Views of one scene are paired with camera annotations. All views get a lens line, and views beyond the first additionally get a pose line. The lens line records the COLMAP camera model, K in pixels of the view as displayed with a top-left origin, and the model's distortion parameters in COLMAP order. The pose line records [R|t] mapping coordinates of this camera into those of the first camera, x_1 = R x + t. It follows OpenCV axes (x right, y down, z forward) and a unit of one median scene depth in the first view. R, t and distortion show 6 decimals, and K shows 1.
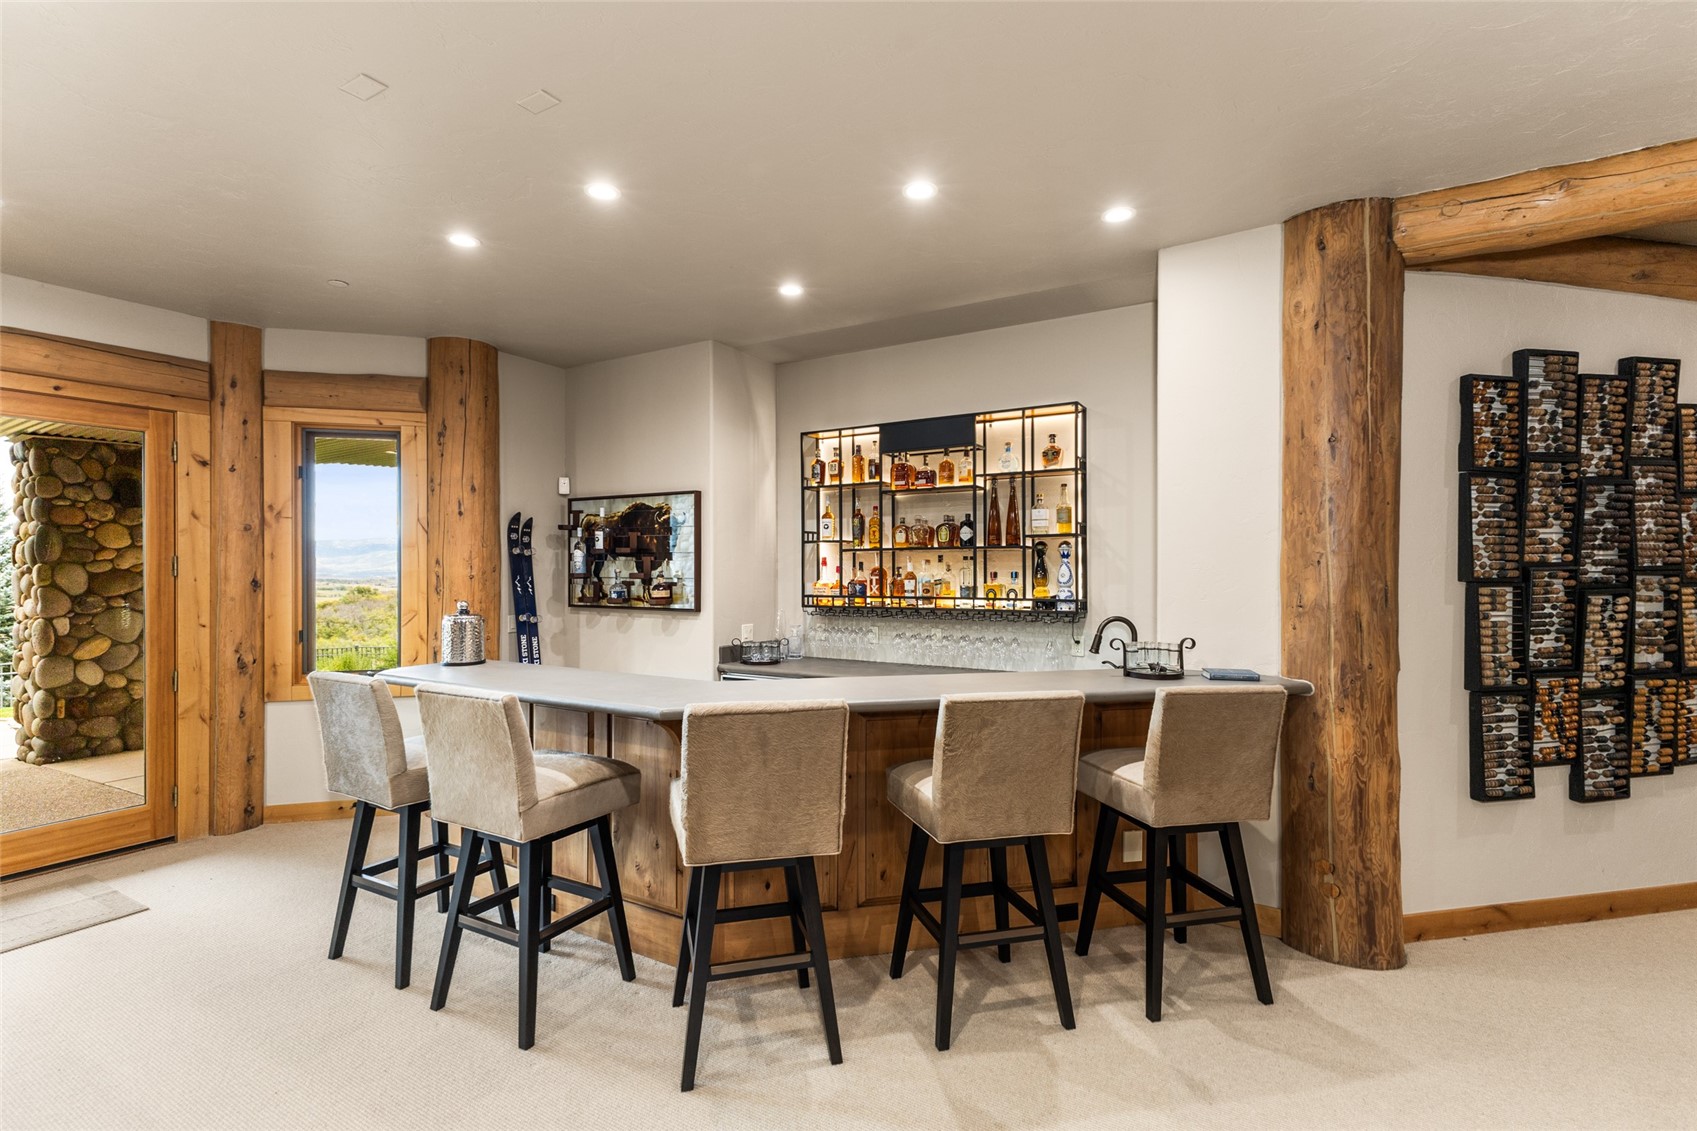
lens RADIAL K [[782.5, 0, 818.9], [0, 782.5, 568.2], [0, 0, 1]] dist [-0.001696, -0.001439]
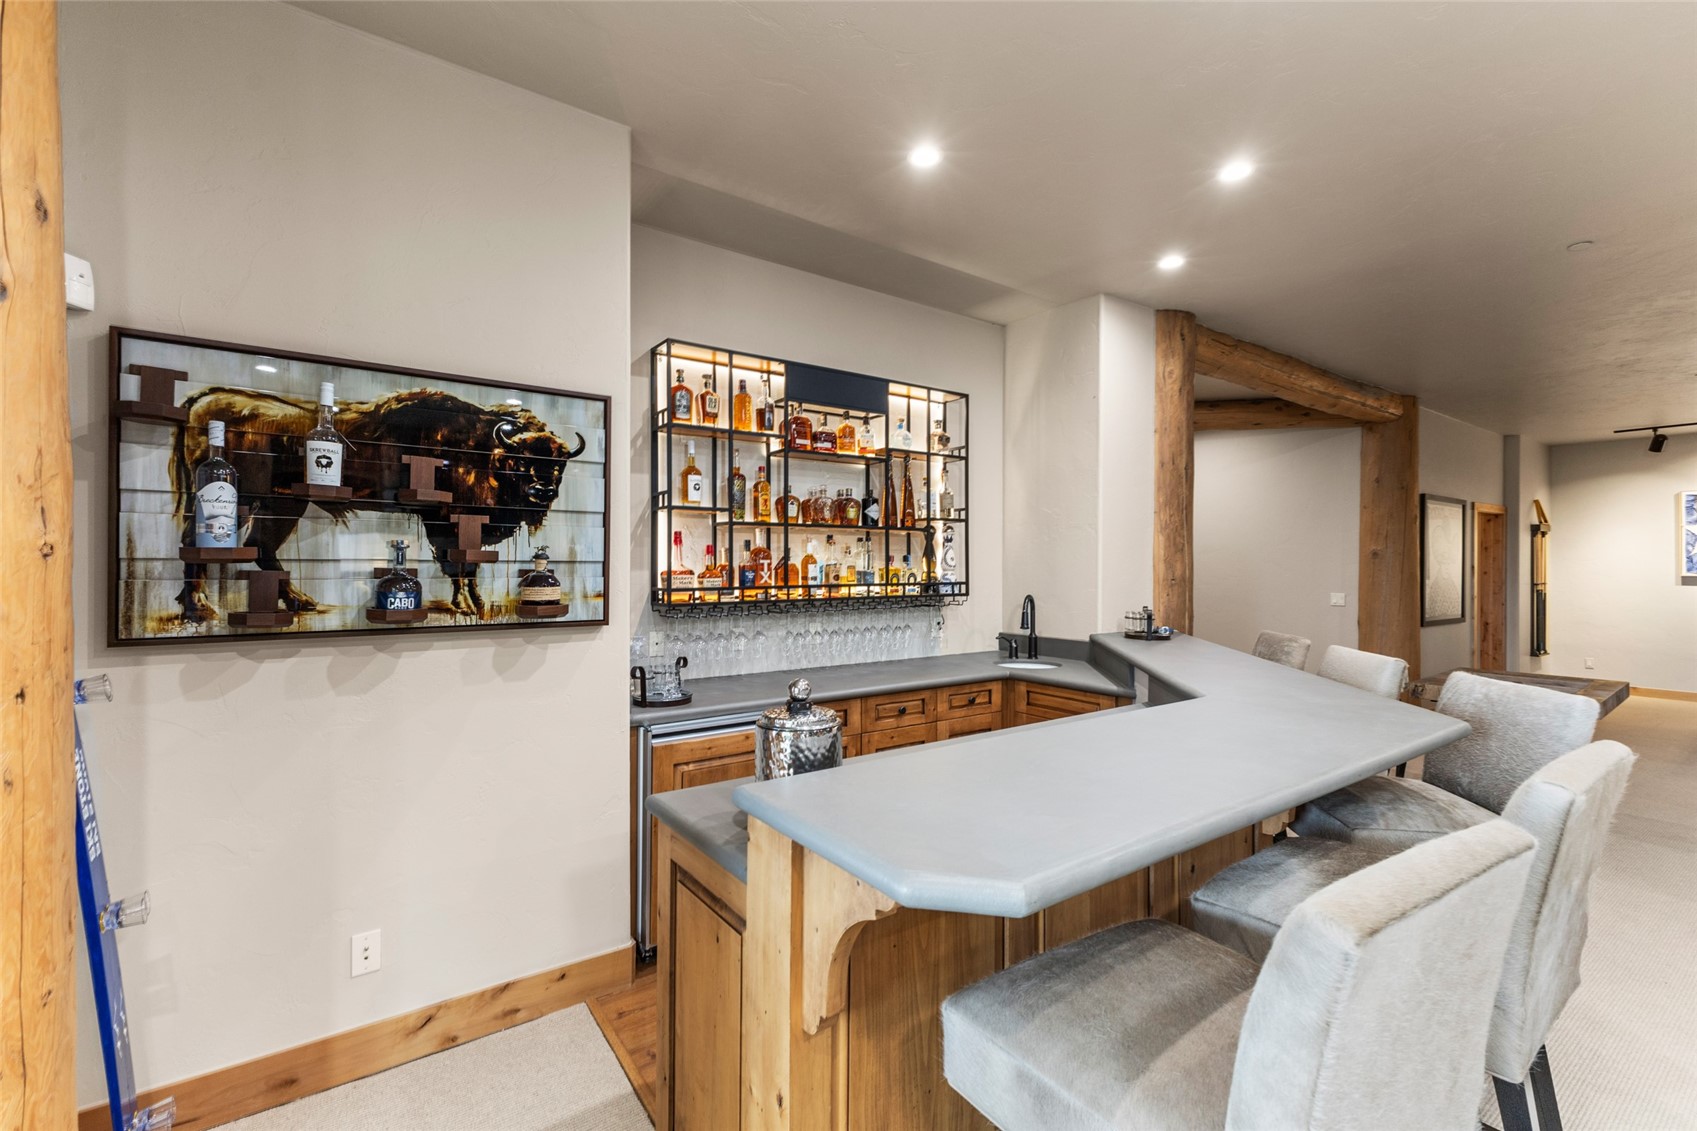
lens RADIAL K [[739.2, 0, 843.7], [0, 739.2, 565.0], [0, 0, 1]] dist [0.001752, -0.000324]
pose [[0.377413, -0.000261, 0.926045, -0.580763], [-0.005432, 0.999982, 0.002496, 0.013731], [-0.926029, -0.005972, 0.377405, 0.682056]]
